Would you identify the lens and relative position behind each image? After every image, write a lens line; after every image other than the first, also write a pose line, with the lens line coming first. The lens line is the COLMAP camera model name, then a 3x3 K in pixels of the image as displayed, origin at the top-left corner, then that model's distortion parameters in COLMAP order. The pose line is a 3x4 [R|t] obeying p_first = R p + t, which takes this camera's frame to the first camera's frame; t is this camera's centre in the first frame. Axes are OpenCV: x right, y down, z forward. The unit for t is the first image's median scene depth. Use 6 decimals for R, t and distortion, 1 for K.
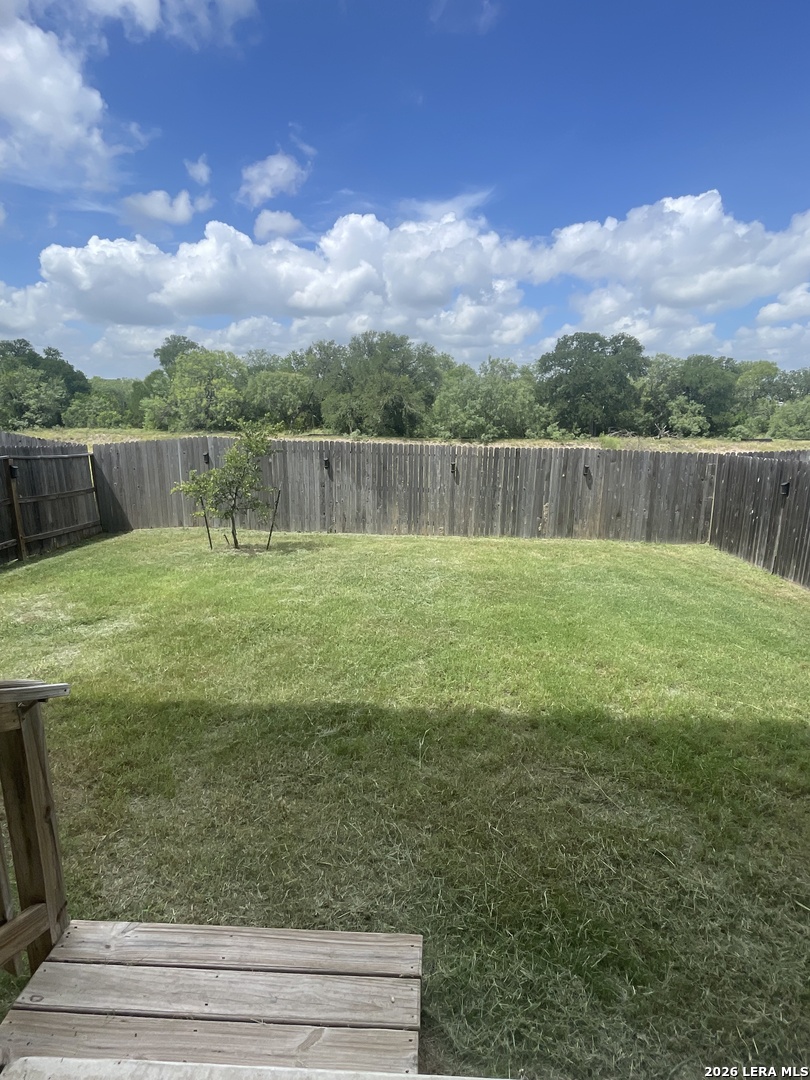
lens RADIAL K [[575.3, 0, 409.1], [0, 575.3, 540.0], [0, 0, 1]] dist [-0.009745, 0.009678]
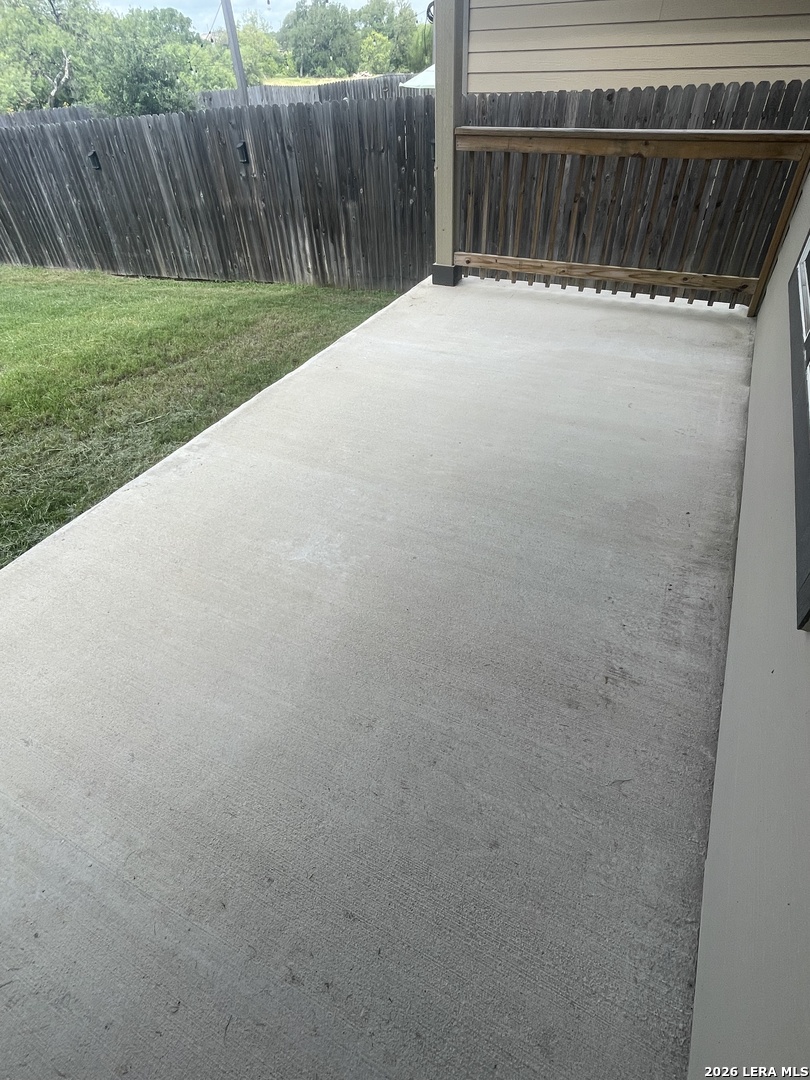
lens RADIAL K [[575.3, 0, 404.8], [0, 575.3, 533.5], [0, 0, 1]] dist [-0.009745, 0.009678]
pose [[0.423591, -0.604619, 0.674542, -0.124412], [0.260761, 0.794515, 0.548406, 0.094294], [-0.867511, -0.056406, 0.494210, -0.206521]]
